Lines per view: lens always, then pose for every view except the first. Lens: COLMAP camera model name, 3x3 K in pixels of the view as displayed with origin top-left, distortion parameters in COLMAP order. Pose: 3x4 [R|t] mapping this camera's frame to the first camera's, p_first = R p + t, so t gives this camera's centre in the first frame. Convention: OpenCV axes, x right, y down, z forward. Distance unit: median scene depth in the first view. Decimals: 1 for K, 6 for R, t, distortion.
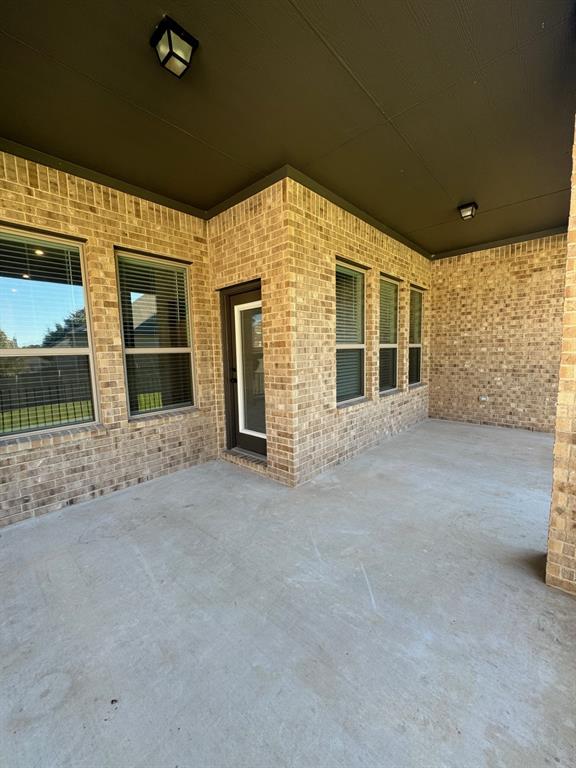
lens RADIAL K [[310.2, 0, 288.0], [0, 310.2, 384.0], [0, 0, 1]] dist [0.000755, 0.000029]
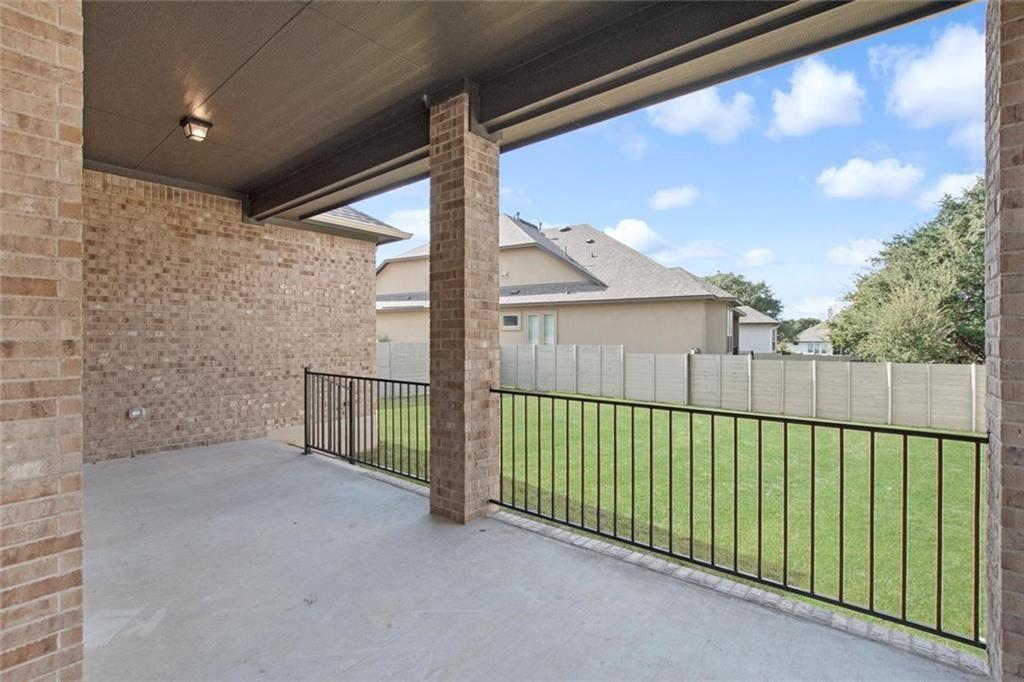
lens RADIAL K [[466.3, 0, 512.0], [0, 466.3, 341.0], [0, 0, 1]] dist [-0.000763, -0.000030]
pose [[-0.040578, 0.019548, 0.998985, -0.347834], [0.106906, 0.994154, -0.015112, -0.000963], [-0.993441, 0.106184, -0.042430, 0.298901]]
